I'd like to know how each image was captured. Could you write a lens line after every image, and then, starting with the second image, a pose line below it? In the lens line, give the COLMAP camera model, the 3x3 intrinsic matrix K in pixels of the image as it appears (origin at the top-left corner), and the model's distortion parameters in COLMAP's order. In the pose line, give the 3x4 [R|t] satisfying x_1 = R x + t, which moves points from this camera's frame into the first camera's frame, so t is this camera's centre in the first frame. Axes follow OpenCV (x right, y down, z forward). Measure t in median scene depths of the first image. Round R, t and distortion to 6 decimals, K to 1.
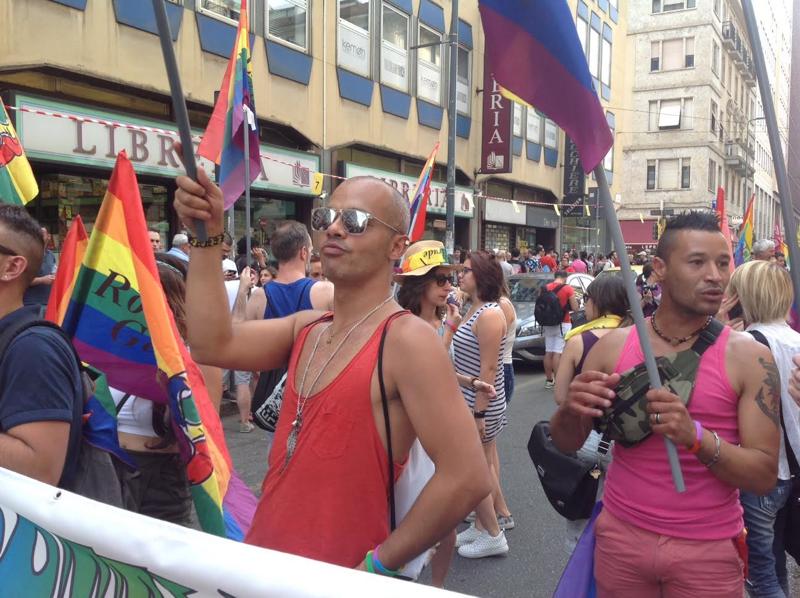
lens RADIAL K [[689.1, 0, 408.4], [0, 689.1, 298.9], [0, 0, 1]] dist [0.034128, -0.105537]
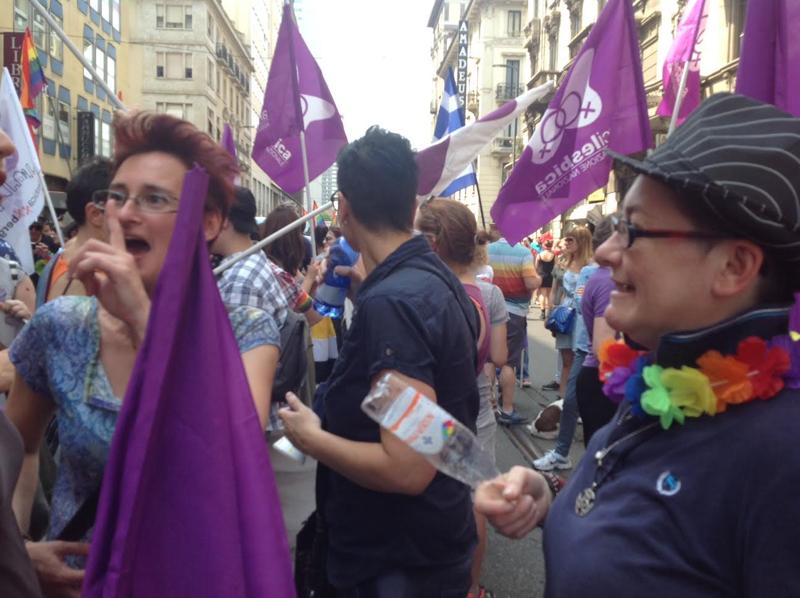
lens RADIAL K [[684.1, 0, 400.0], [0, 684.1, 299.0], [0, 0, 1]] dist [0.104720, -0.233012]
pose [[0.803986, -0.043137, 0.593081, -0.033506], [0.026469, 0.998973, 0.036777, 0.017459], [-0.594059, -0.013870, 0.804302, -0.205569]]
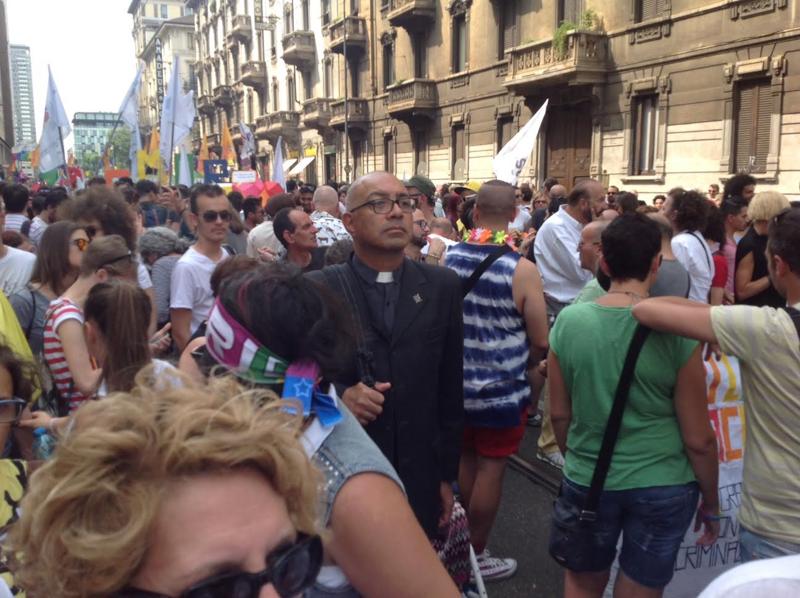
lens RADIAL K [[666.7, 0, 398.0], [0, 666.7, 255.0], [0, 0, 1]] dist [0.118761, -0.226909]
pose [[0.501641, -0.117229, 0.857096, -0.496919], [0.075574, 0.992926, 0.091575, 0.034827], [-0.861769, 0.018836, 0.506952, -0.746478]]
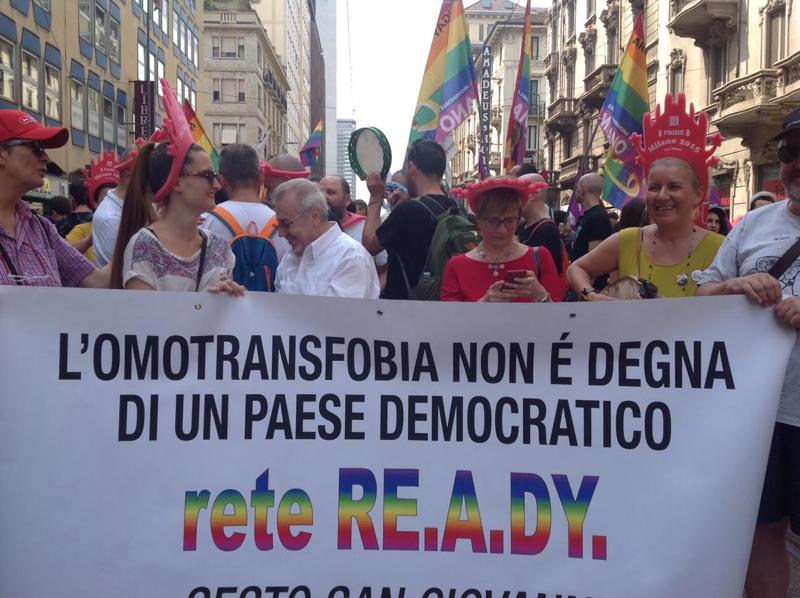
lens RADIAL K [[689.1, 0, 408.4], [0, 689.1, 298.9], [0, 0, 1]] dist [0.034128, -0.105537]
pose [[0.806109, -0.049726, 0.589674, -0.149386], [0.040083, 0.998763, 0.029428, 0.025611], [-0.590408, -0.000086, 0.807105, -0.291076]]
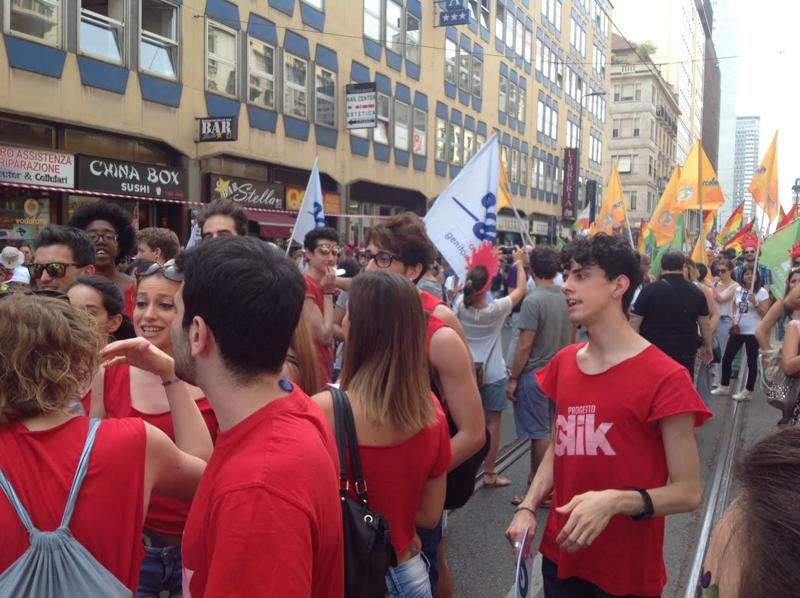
lens RADIAL K [[662.7, 0, 394.4], [0, 662.7, 296.5], [0, 0, 1]] dist [0.093794, -0.181065]
pose [[0.998023, -0.007173, 0.062432, -0.274550], [0.006662, 0.999943, 0.008395, 0.032038], [-0.062489, -0.007962, 0.998014, -0.570317]]
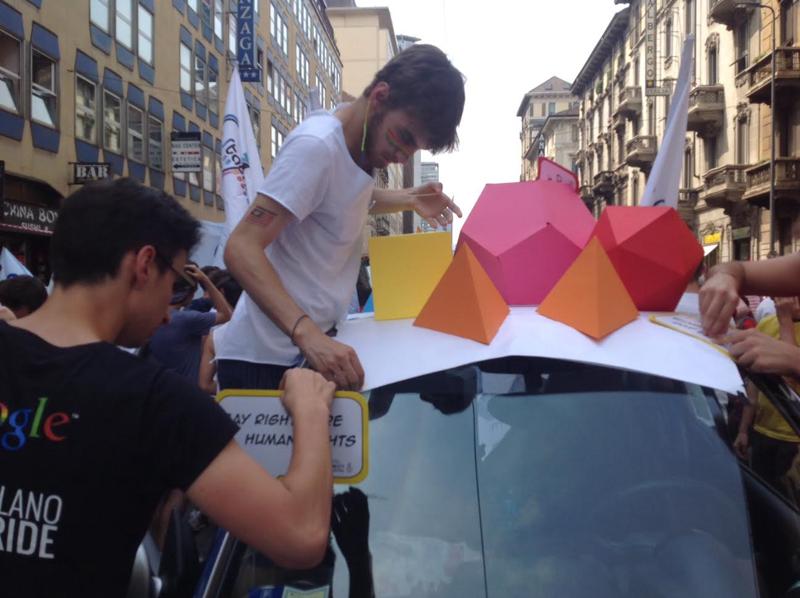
lens RADIAL K [[675.2, 0, 416.1], [0, 675.2, 309.4], [0, 0, 1]] dist [0.092635, -0.228517]
pose [[0.866012, -0.034123, 0.498858, -0.384991], [0.044936, 0.998943, -0.009679, 0.037089], [-0.498000, 0.030798, 0.866630, -0.646527]]
